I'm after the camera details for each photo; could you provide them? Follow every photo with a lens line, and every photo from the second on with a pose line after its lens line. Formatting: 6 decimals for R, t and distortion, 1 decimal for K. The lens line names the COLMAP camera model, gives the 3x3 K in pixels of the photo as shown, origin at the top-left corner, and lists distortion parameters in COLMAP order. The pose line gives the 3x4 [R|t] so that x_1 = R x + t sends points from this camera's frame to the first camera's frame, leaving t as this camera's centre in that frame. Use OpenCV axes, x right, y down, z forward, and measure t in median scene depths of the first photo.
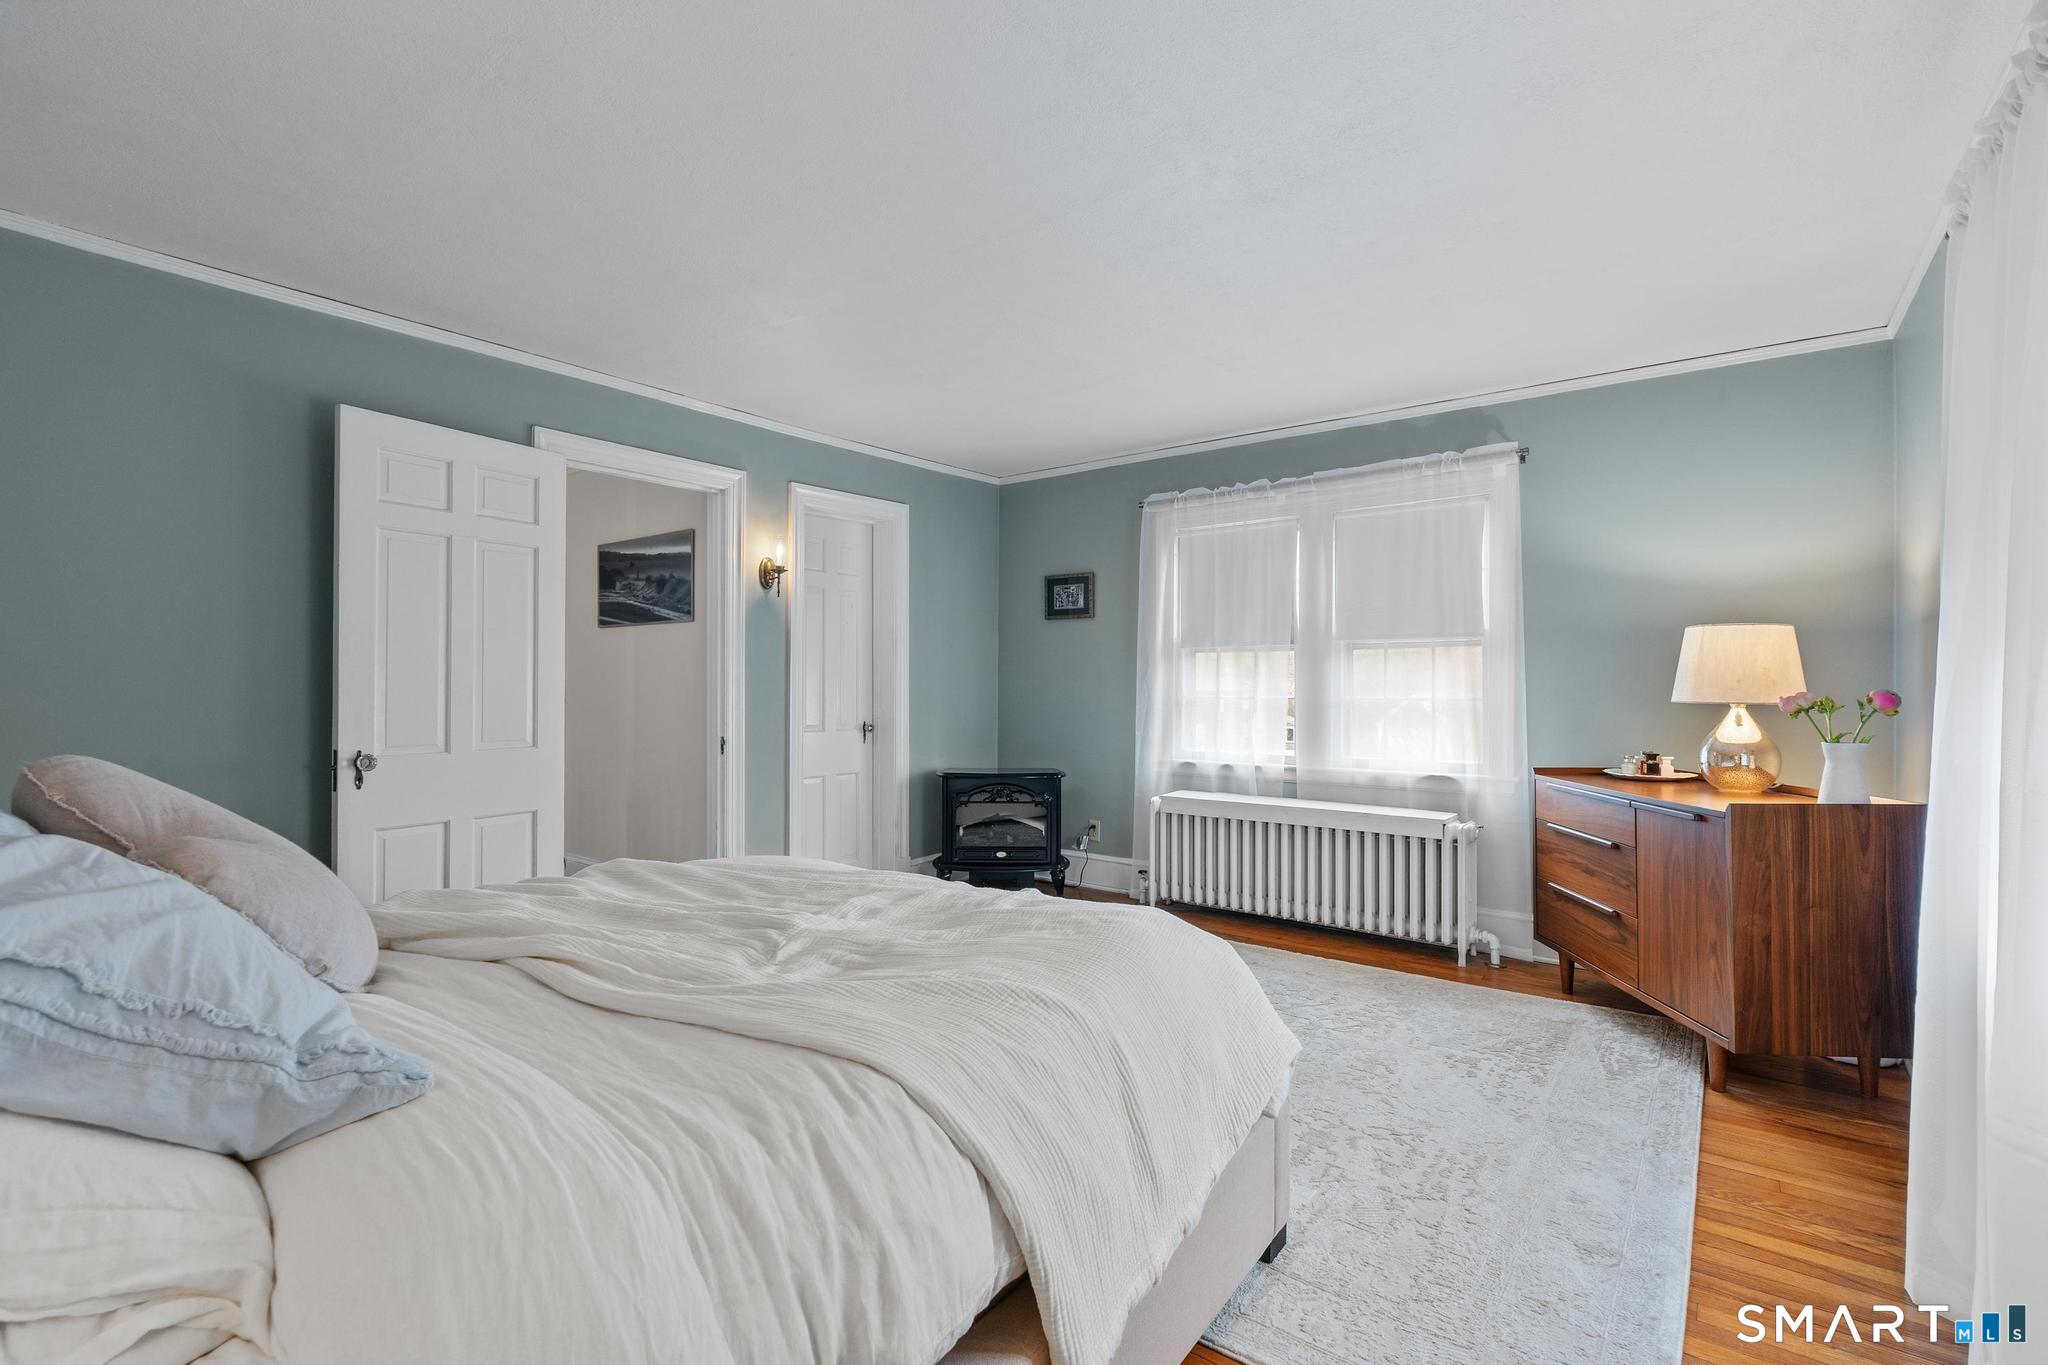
lens RADIAL K [[932.8, 0, 1010.2], [0, 932.8, 683.1], [0, 0, 1]] dist [-0.019739, 0.004363]
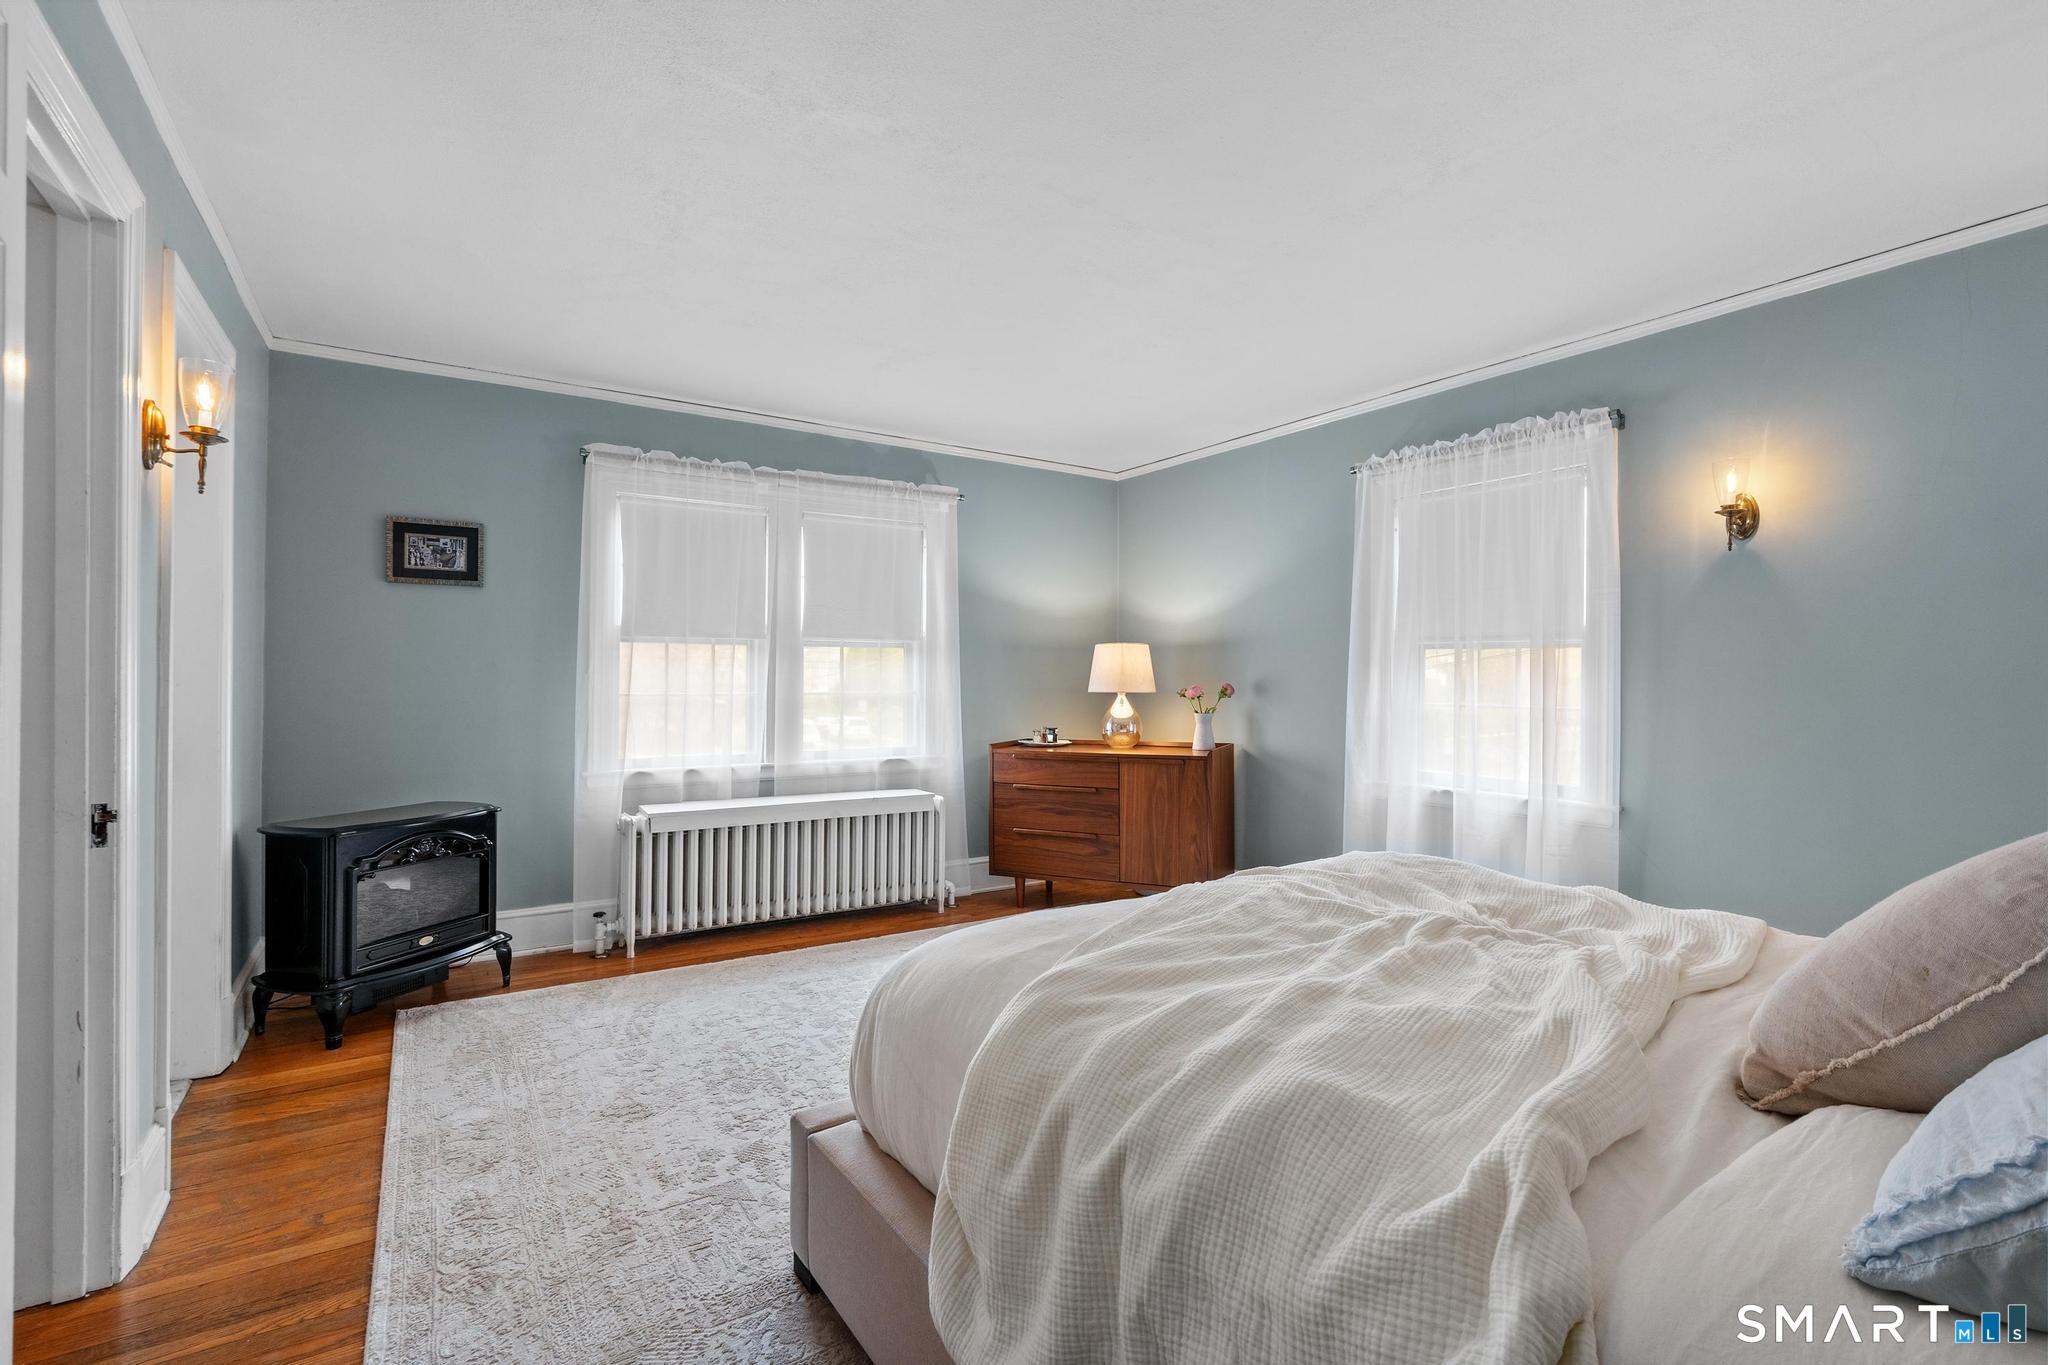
lens RADIAL K [[932.8, 0, 1019.0], [0, 932.8, 682.7], [0, 0, 1]] dist [-0.019739, 0.004363]
pose [[0.313271, -0.002429, 0.949661, -0.557930], [-0.003908, 0.999985, 0.003847, -0.000416], [-0.949656, -0.004916, 0.313257, 0.458115]]
